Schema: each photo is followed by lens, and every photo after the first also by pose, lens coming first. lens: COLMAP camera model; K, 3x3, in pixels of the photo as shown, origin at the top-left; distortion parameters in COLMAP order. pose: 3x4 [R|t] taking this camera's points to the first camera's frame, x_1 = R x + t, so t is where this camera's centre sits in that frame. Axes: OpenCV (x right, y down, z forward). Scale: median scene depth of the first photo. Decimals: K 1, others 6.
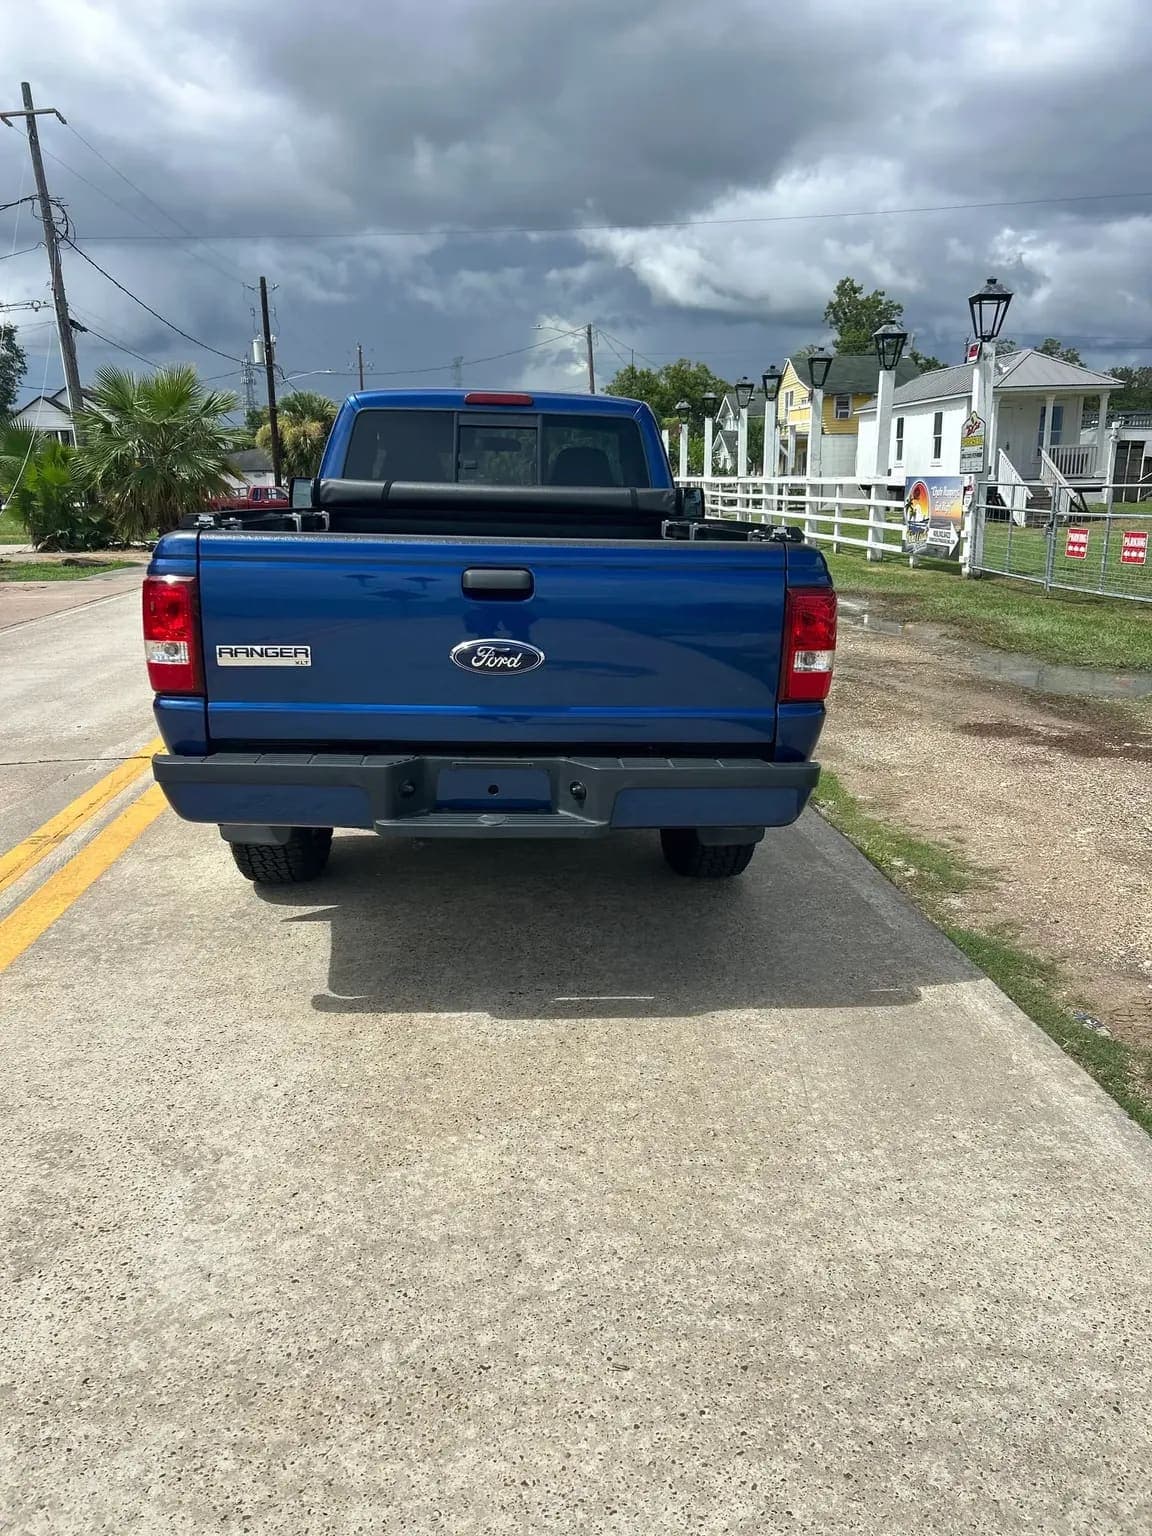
lens RADIAL K [[1160.9, 0, 568.6], [0, 1160.9, 769.7], [0, 0, 1]] dist [0.046877, -0.053077]
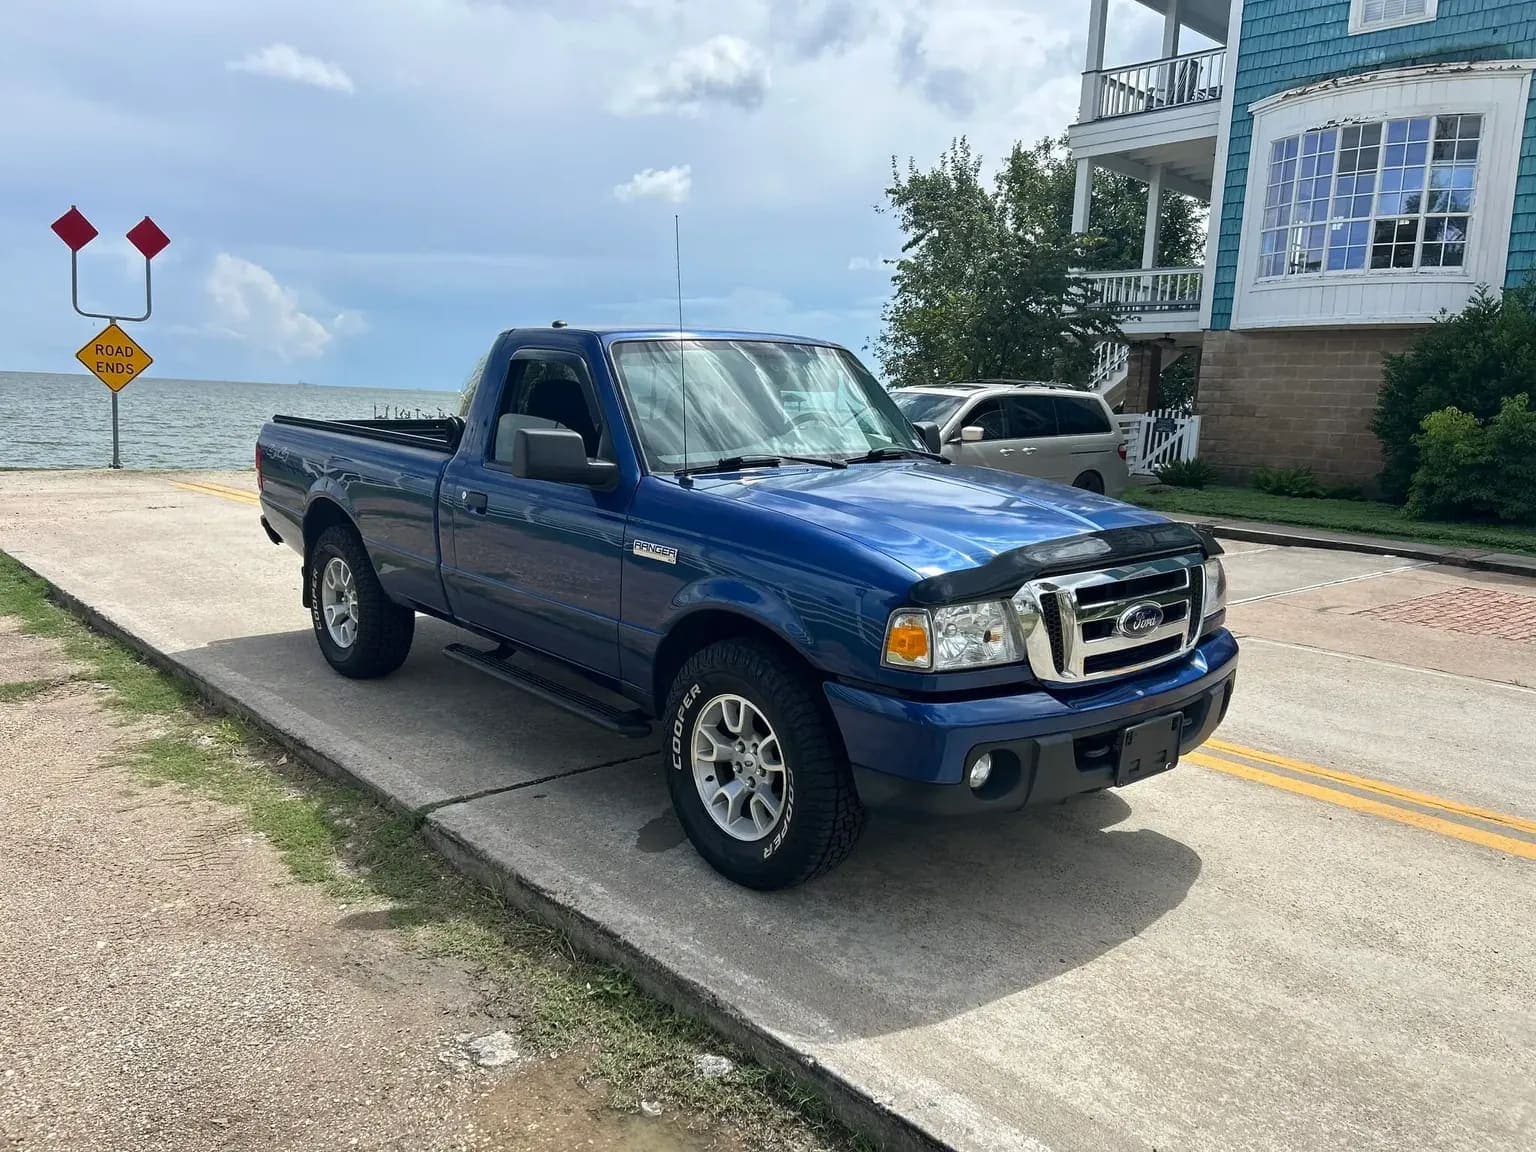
lens RADIAL K [[1160.9, 0, 766.2], [0, 1160.9, 579.8], [0, 0, 1]] dist [0.046877, -0.053077]
pose [[-0.783085, 0.071447, -0.617797, 0.384255], [-0.185727, 0.921182, 0.341950, -0.379412], [0.593535, 0.382517, -0.708094, 1.446861]]
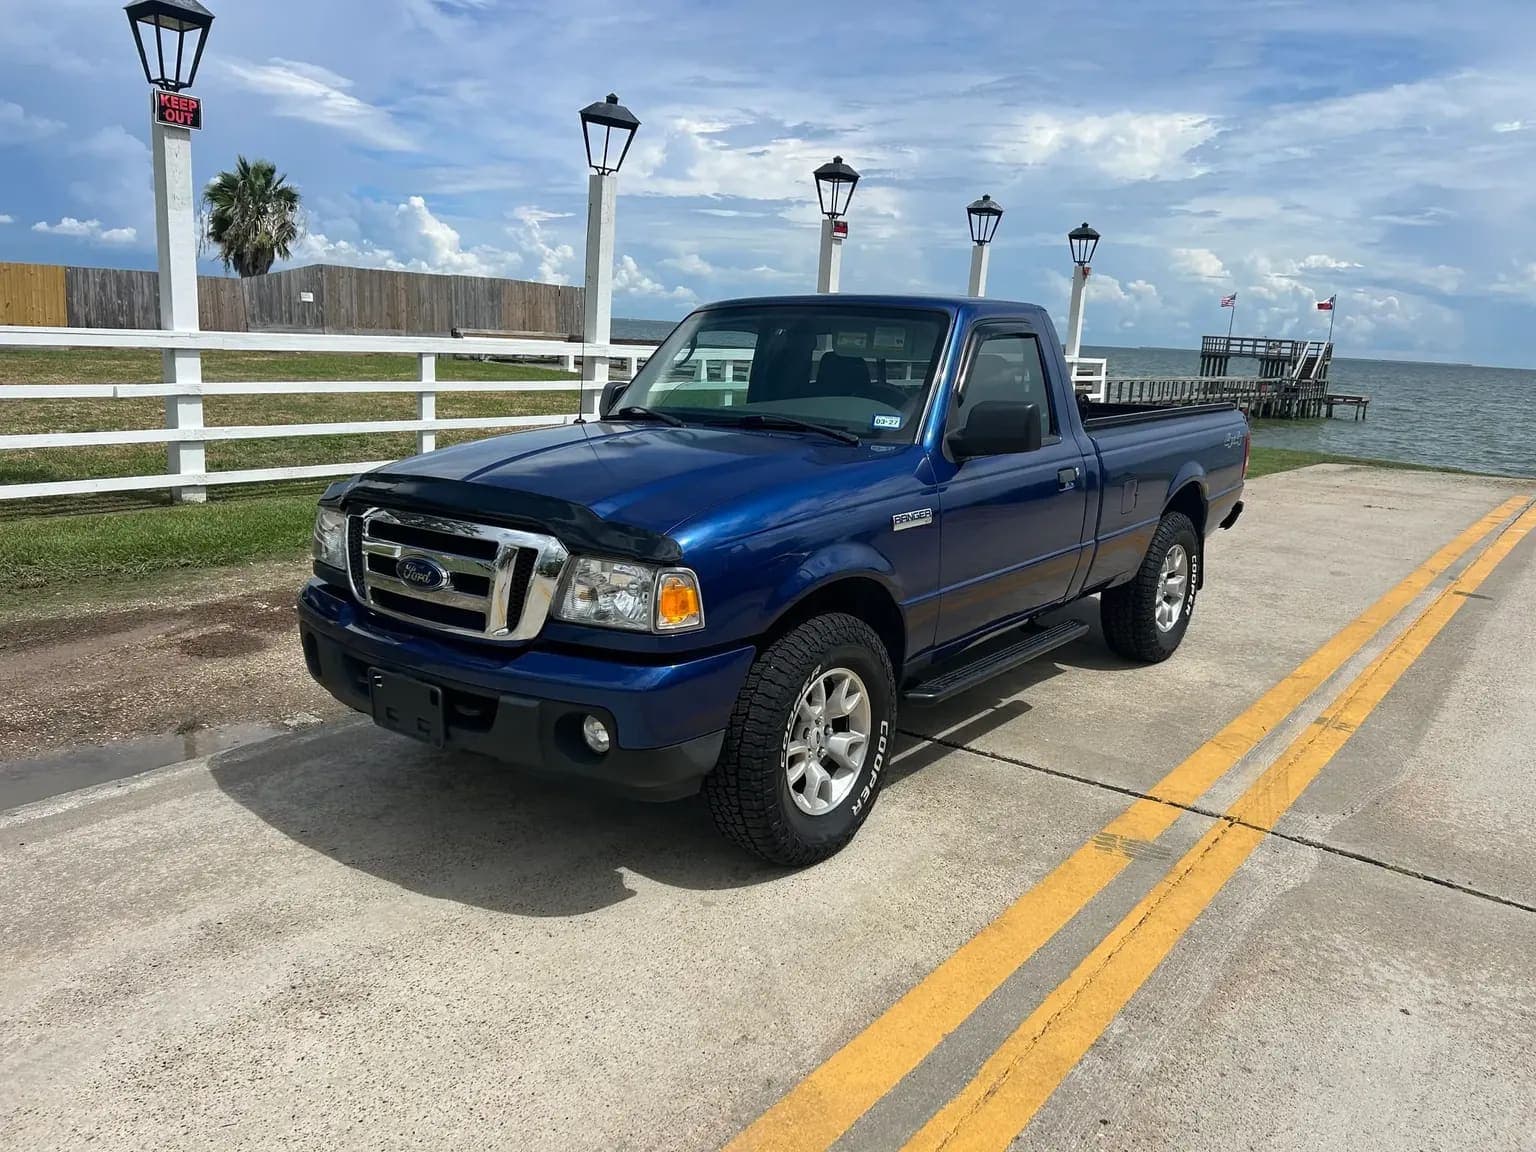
lens RADIAL K [[1160.9, 0, 778.3], [0, 1160.9, 565.1], [0, 0, 1]] dist [0.046877, -0.053077]
pose [[-0.758217, -0.158300, 0.632494, -0.506630], [0.117018, 0.921288, 0.370858, -0.387252], [-0.641415, 0.355204, -0.680012, 1.425046]]
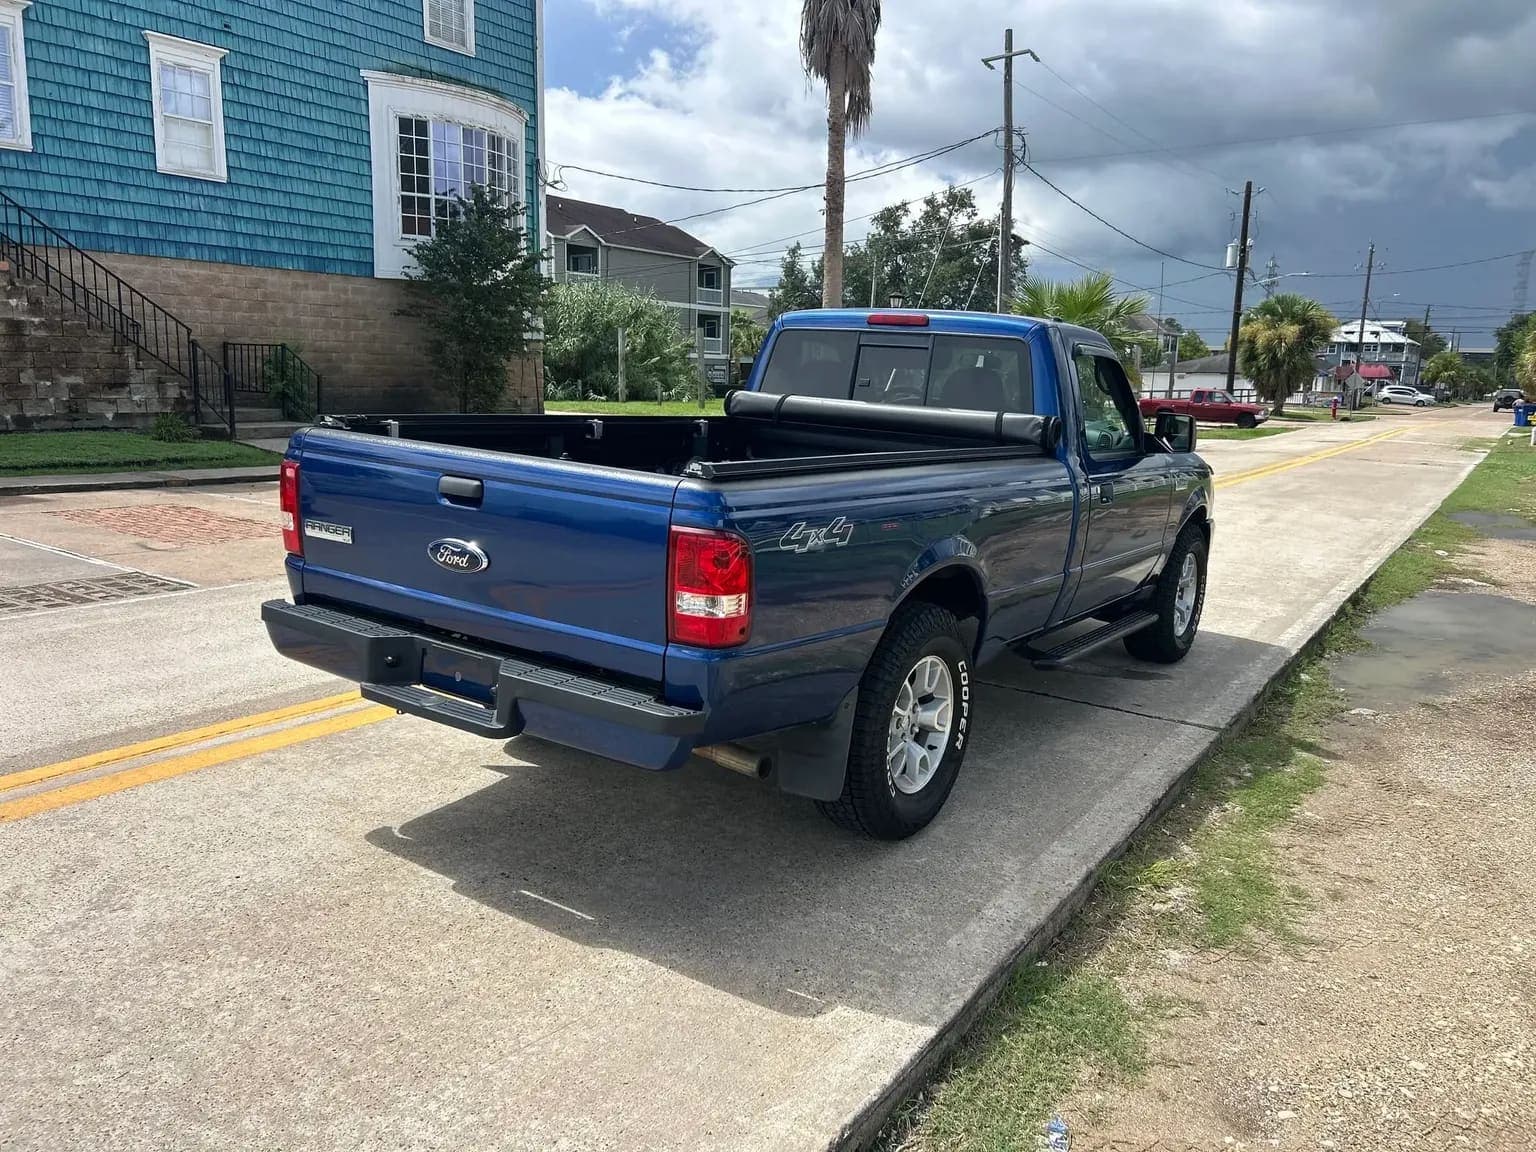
lens RADIAL K [[1160.9, 0, 774.0], [0, 1160.9, 566.9], [0, 0, 1]] dist [0.046877, -0.053077]
pose [[0.796408, 0.132166, -0.590141, 0.359925], [-0.180998, 0.983189, -0.024068, -0.049645], [0.577039, 0.125982, 0.806941, 0.121485]]
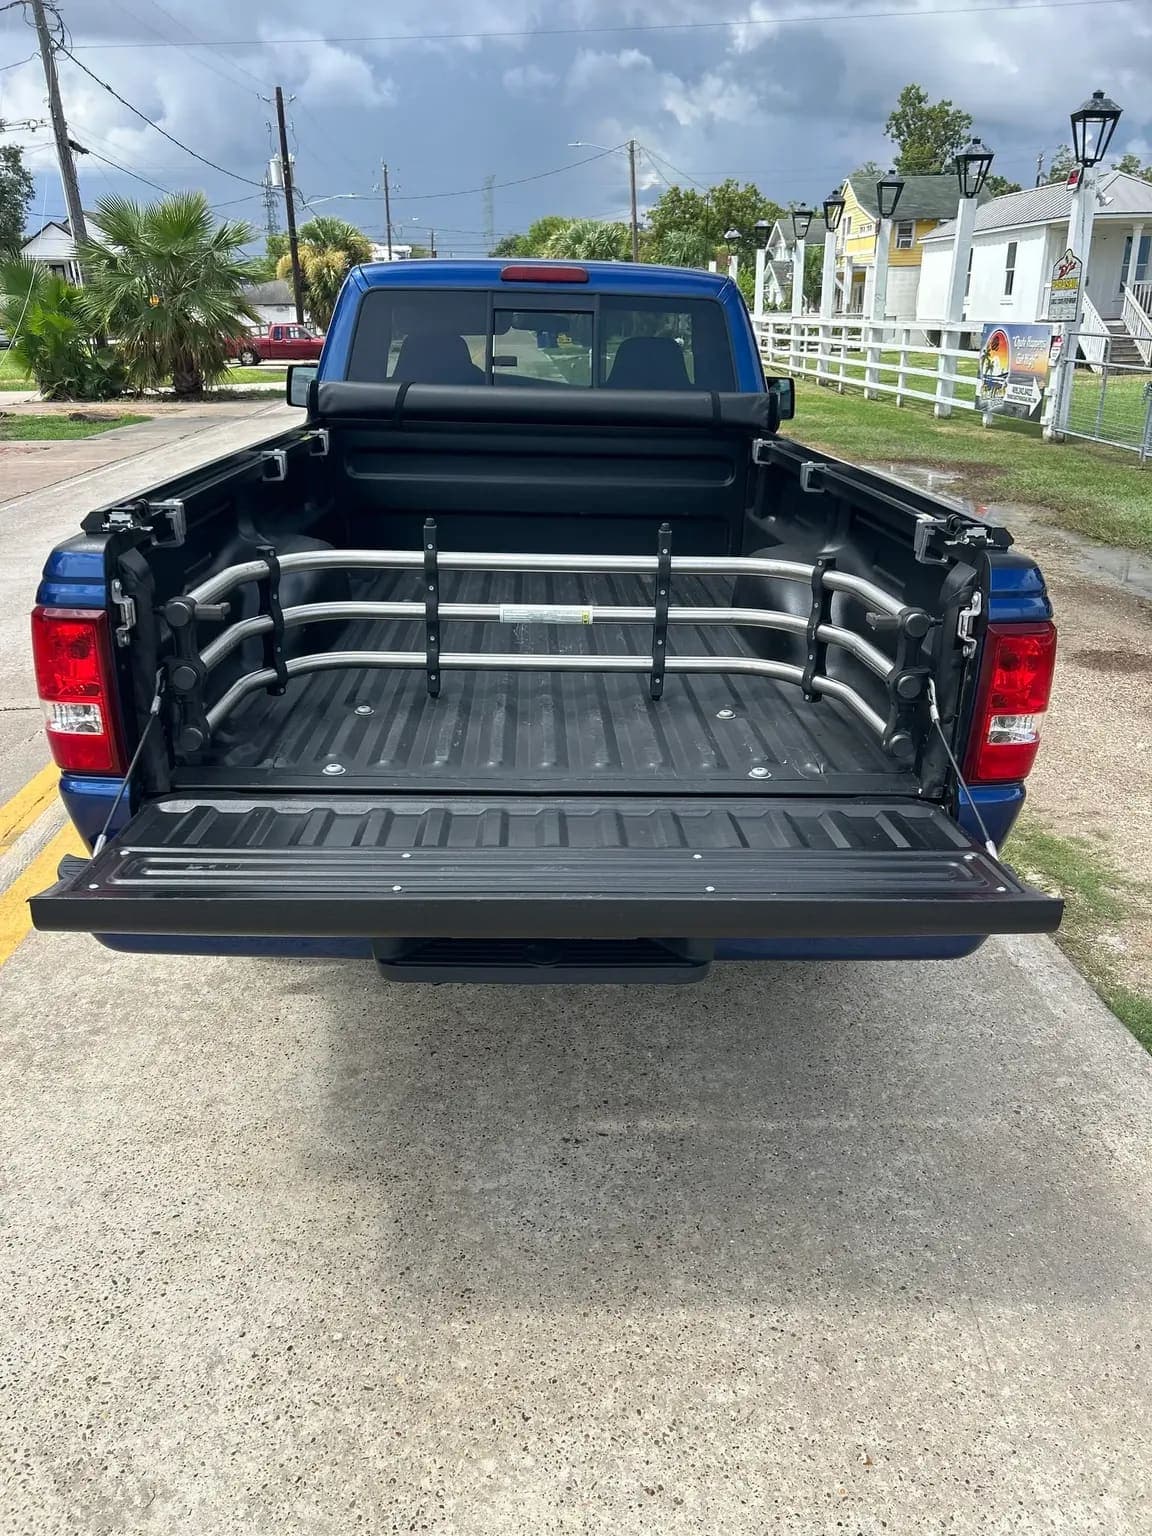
lens RADIAL K [[1160.9, 0, 570.7], [0, 1160.9, 775.3], [0, 0, 1]] dist [0.046877, -0.053077]
pose [[0.999624, 0.011117, -0.025059, -0.014402], [-0.007674, 0.991014, 0.133535, -0.068779], [0.026319, -0.133293, 0.990727, 0.139342]]
